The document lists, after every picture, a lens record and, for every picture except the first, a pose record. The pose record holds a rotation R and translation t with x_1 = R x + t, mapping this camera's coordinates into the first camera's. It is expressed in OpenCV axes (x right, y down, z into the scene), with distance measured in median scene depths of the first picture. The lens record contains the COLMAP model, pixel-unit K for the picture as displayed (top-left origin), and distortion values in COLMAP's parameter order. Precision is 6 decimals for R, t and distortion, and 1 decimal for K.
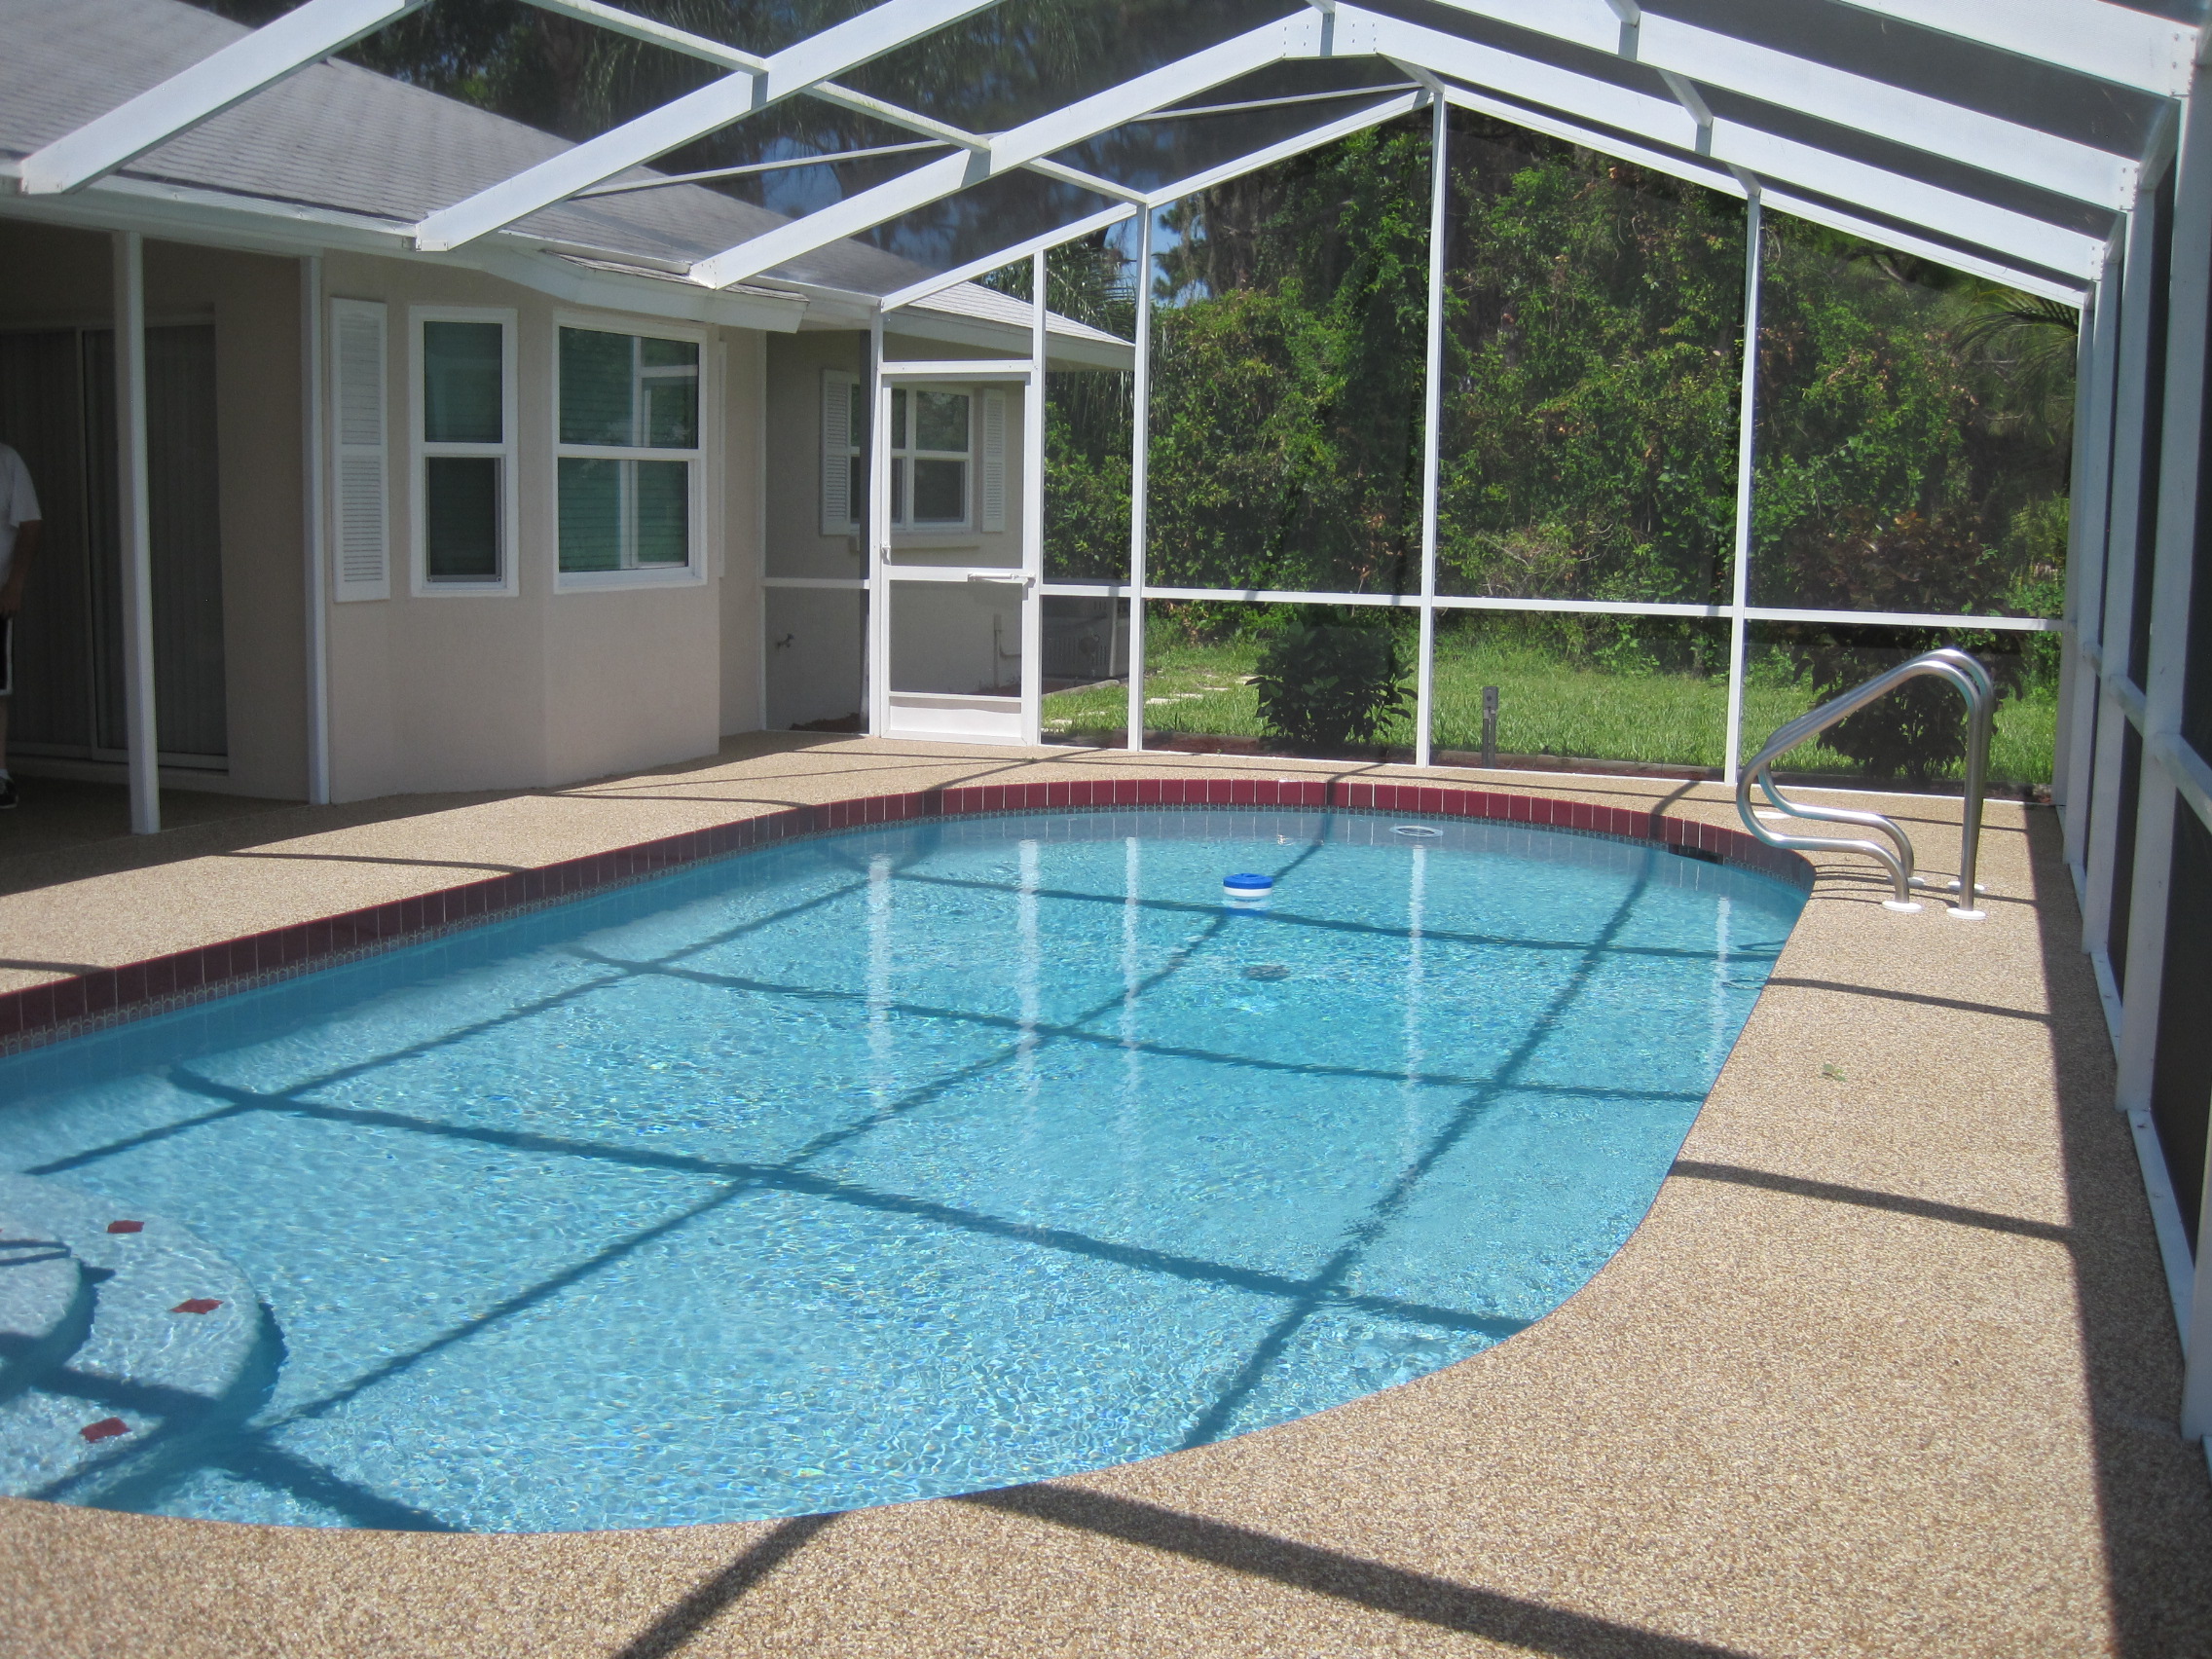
lens RADIAL K [[2308.7, 0, 1106.0], [0, 2308.7, 820.1], [0, 0, 1]] dist [-0.118546, 0.000000]
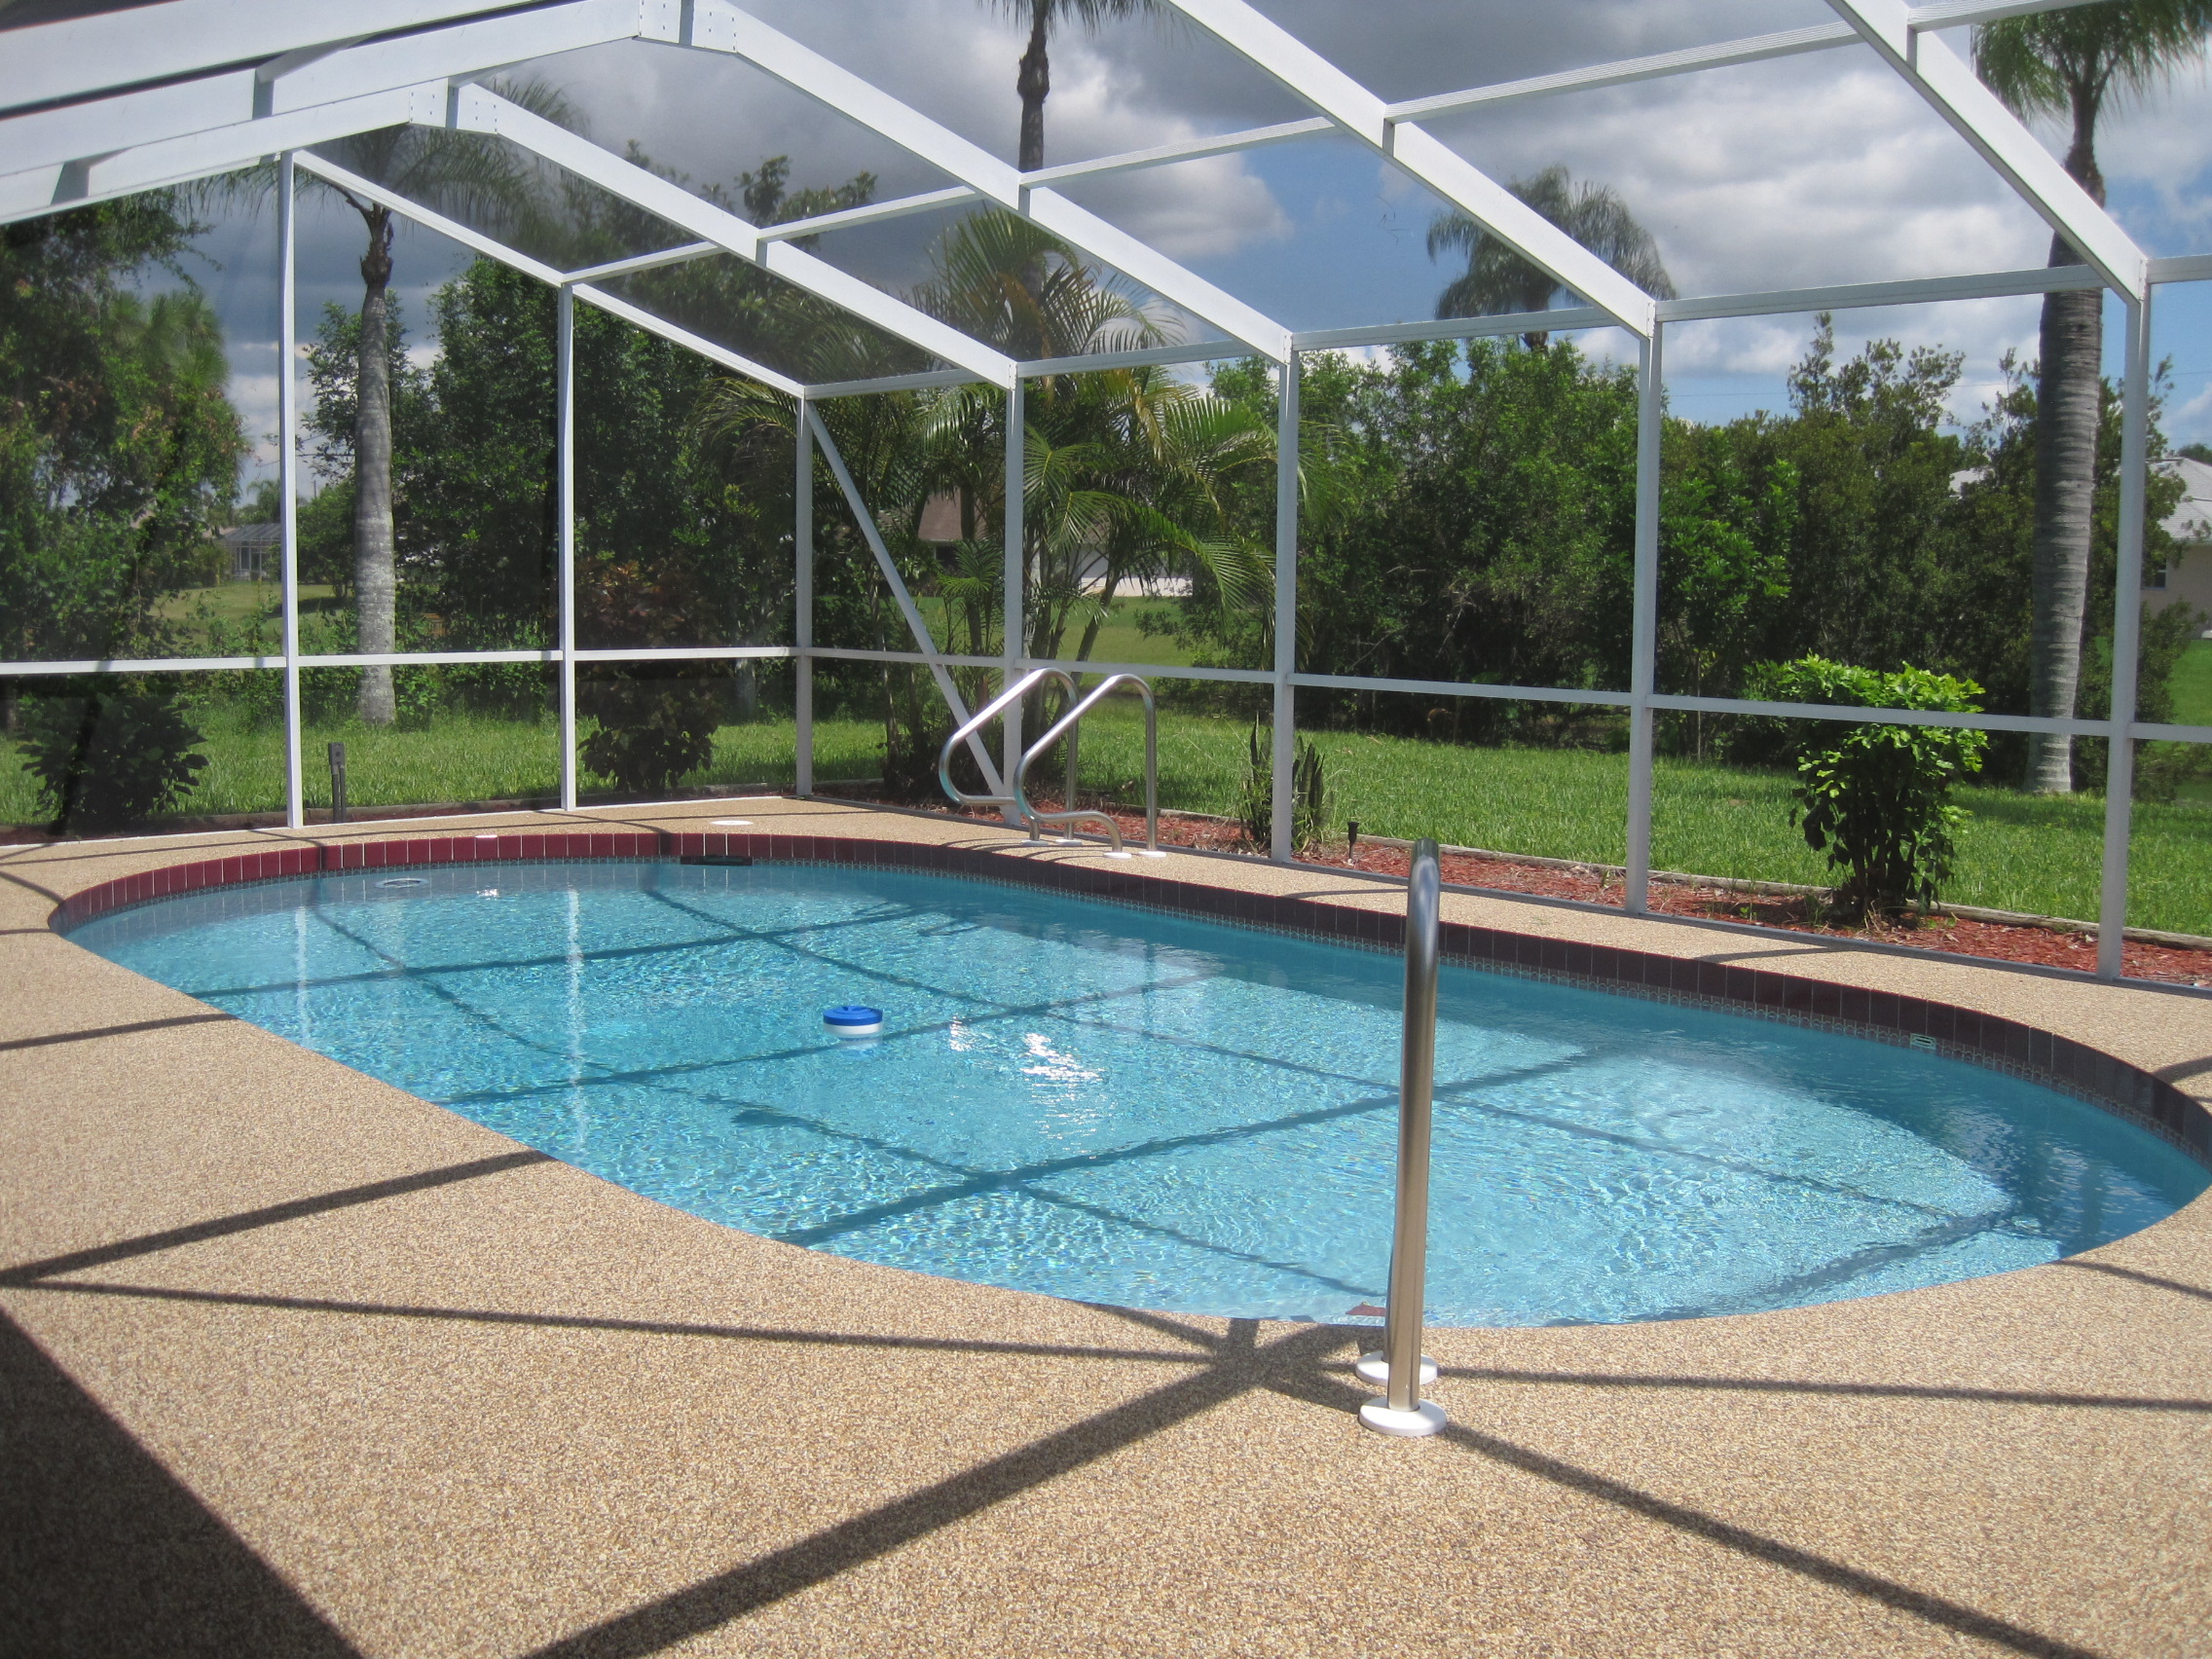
lens RADIAL K [[2308.7, 0, 1108.3], [0, 2308.7, 838.6], [0, 0, 1]] dist [-0.118546, 0.000000]
pose [[0.471061, -0.110282, 0.875180, -0.593524], [0.117325, 0.991172, 0.061749, -0.040402], [-0.874264, 0.073593, 0.479841, 0.236577]]
